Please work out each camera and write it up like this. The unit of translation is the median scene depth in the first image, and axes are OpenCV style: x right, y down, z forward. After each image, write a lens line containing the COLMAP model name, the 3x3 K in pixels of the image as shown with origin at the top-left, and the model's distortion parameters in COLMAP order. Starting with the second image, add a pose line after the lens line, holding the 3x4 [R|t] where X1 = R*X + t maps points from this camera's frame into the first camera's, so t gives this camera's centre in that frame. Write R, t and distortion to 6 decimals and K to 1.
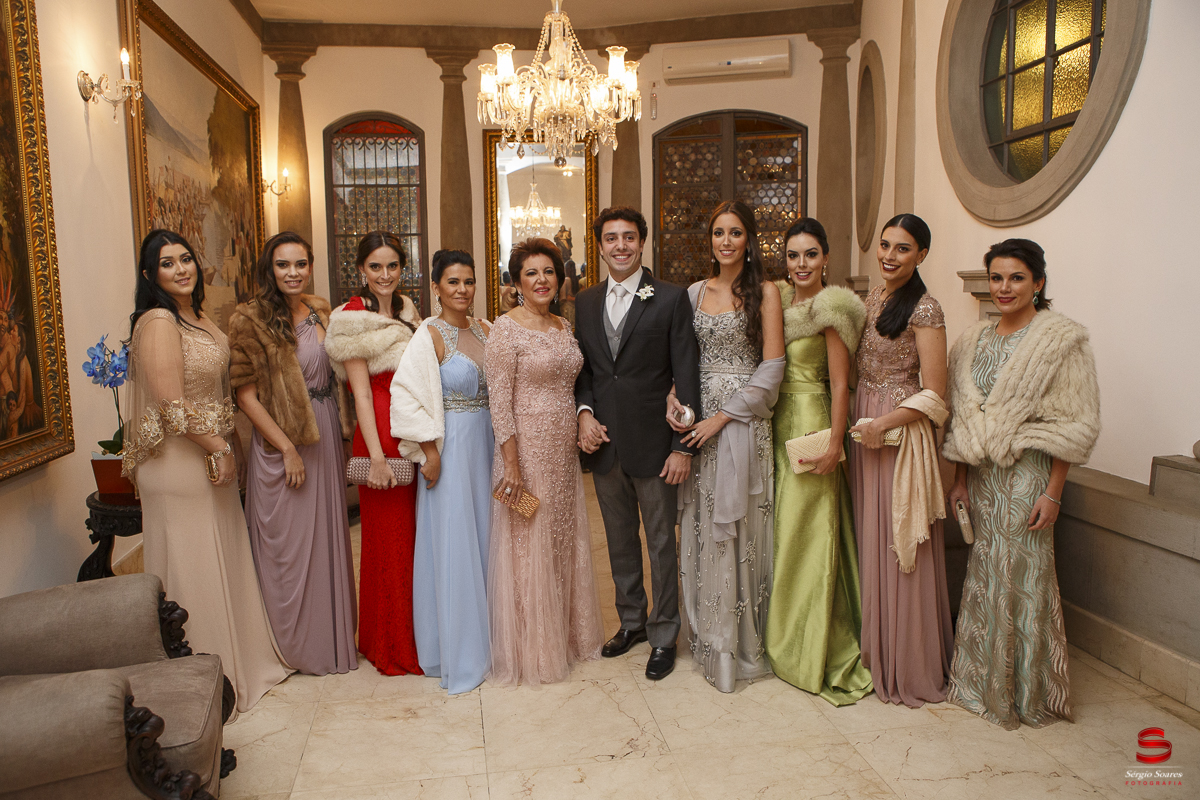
lens RADIAL K [[870.6, 0, 600.0], [0, 870.6, 400.0], [0, 0, 1]] dist [-0.111159, 0.079512]
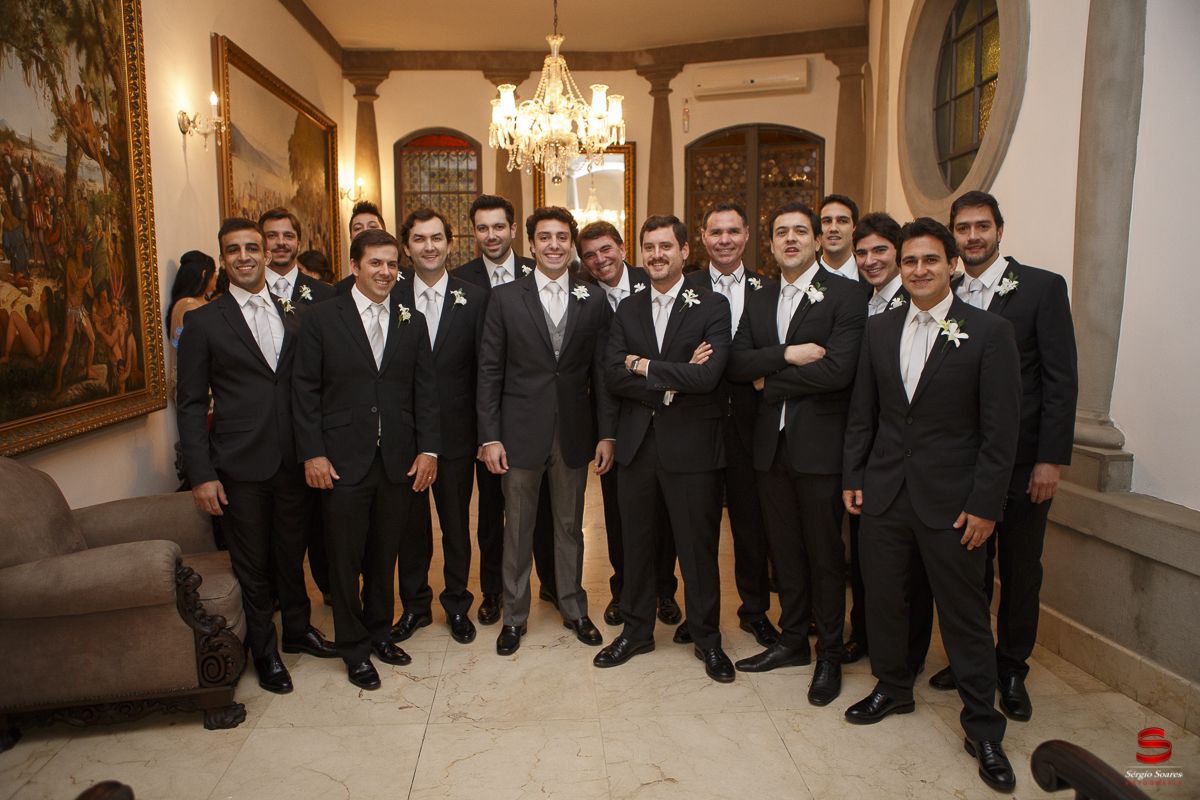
lens RADIAL K [[849.1, 0, 600.0], [0, 849.1, 400.0], [0, 0, 1]] dist [-0.113838, 0.078557]
pose [[0.994279, 0.022762, -0.104363, 0.095512], [-0.021991, 0.999722, 0.008535, 0.013098], [0.104529, -0.006191, 0.994503, -0.109094]]
